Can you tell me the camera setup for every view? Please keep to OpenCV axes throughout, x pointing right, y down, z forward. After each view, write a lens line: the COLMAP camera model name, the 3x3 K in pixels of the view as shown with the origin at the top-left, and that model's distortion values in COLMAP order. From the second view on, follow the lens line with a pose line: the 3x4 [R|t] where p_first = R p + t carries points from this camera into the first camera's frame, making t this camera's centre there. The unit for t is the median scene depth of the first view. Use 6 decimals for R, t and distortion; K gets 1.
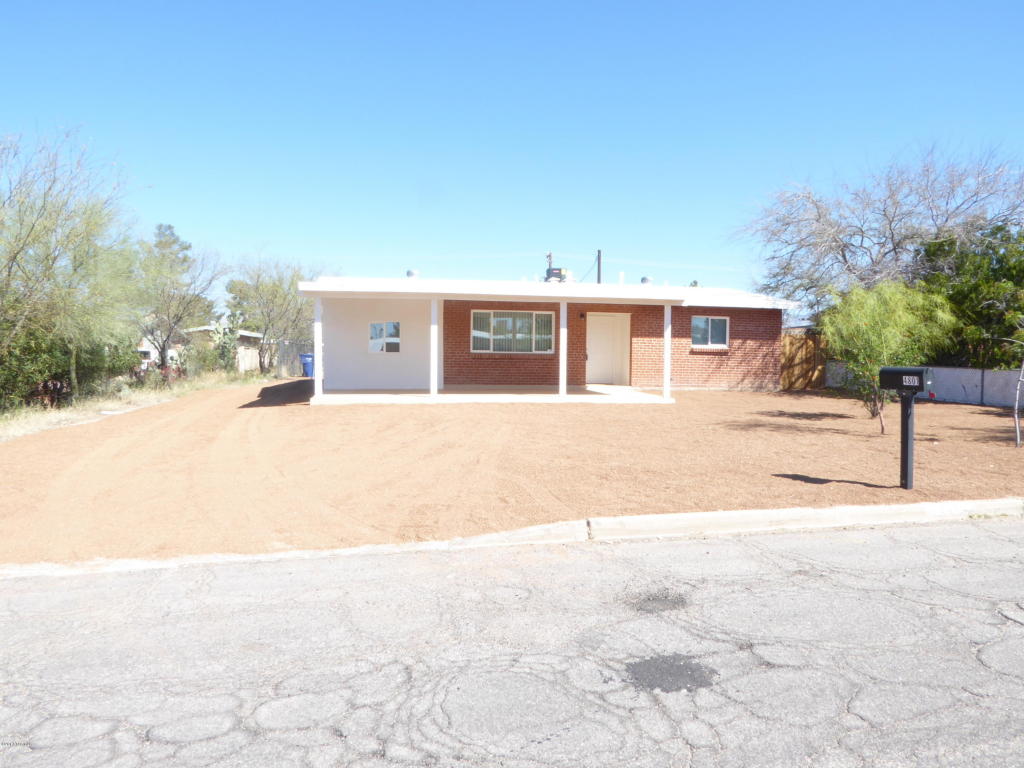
lens RADIAL K [[732.8, 0, 515.5], [0, 732.8, 383.1], [0, 0, 1]] dist [-0.046015, 0.046933]
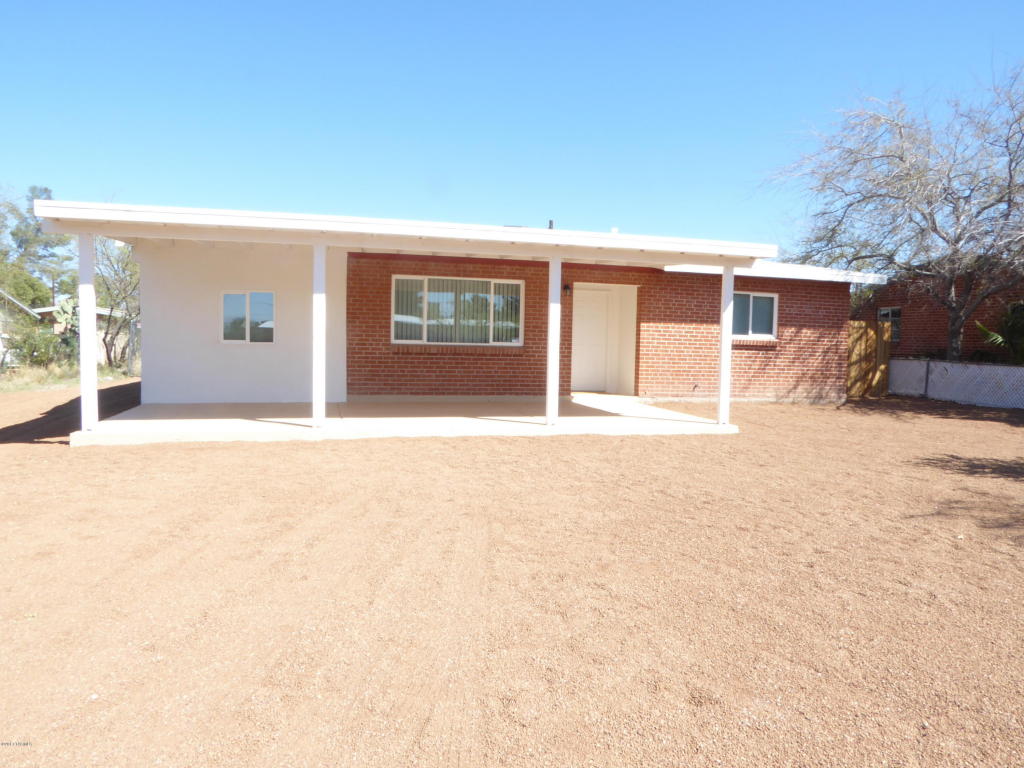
lens RADIAL K [[732.8, 0, 515.5], [0, 732.8, 383.1], [0, 0, 1]] dist [-0.046015, 0.046933]
pose [[0.995328, 0.002991, 0.096509, -0.015019], [-0.004677, 0.999840, 0.017247, -0.018263], [-0.096442, -0.017618, 0.995183, 0.349795]]
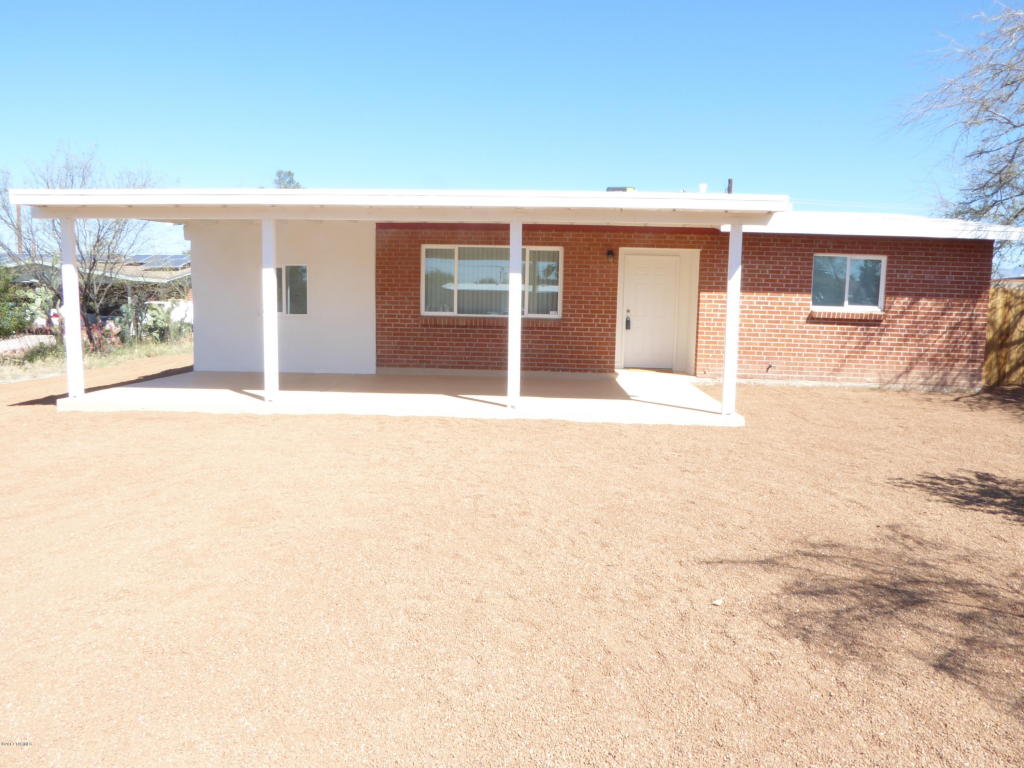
lens RADIAL K [[723.8, 0, 512.0], [0, 723.8, 384.0], [0, 0, 1]] dist [-0.049813, 0.028225]
pose [[0.973875, 0.033113, -0.224657, 0.141744], [-0.018322, 0.997544, 0.067608, -0.025310], [0.226343, -0.061725, 0.972090, 0.406019]]
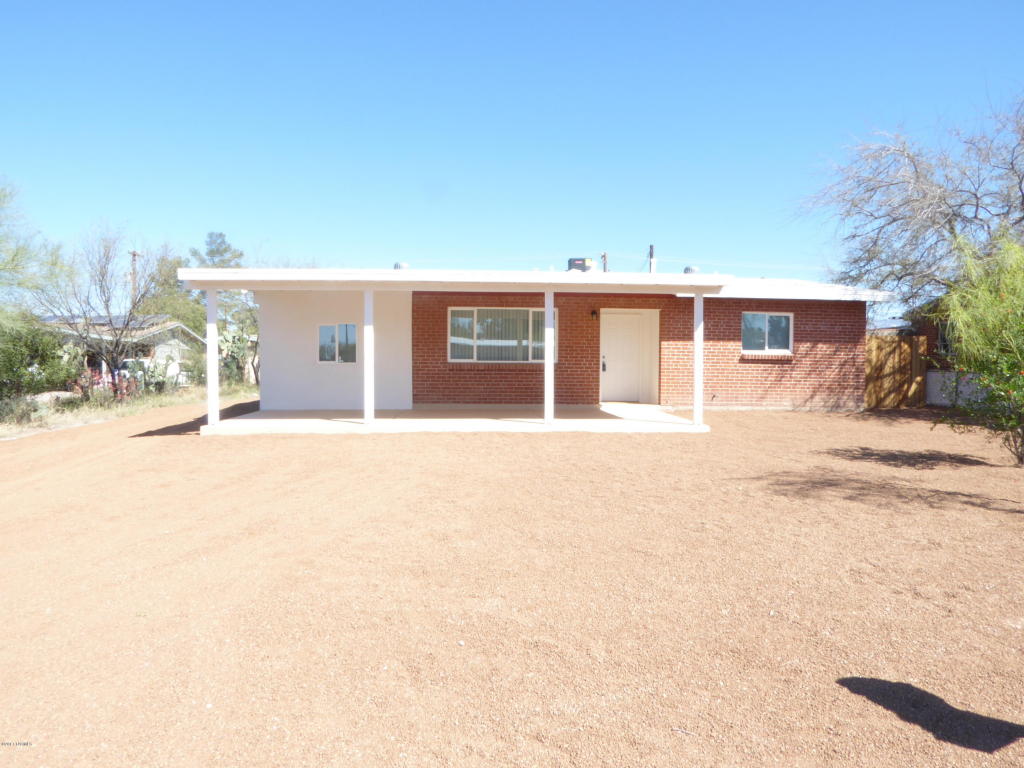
lens RADIAL K [[732.8, 0, 515.5], [0, 732.8, 383.1], [0, 0, 1]] dist [-0.046015, 0.046933]
pose [[0.995061, -0.002532, -0.099234, 0.082080], [0.001463, 0.999940, -0.010846, -0.010507], [0.099256, 0.010647, 0.995005, 0.224921]]
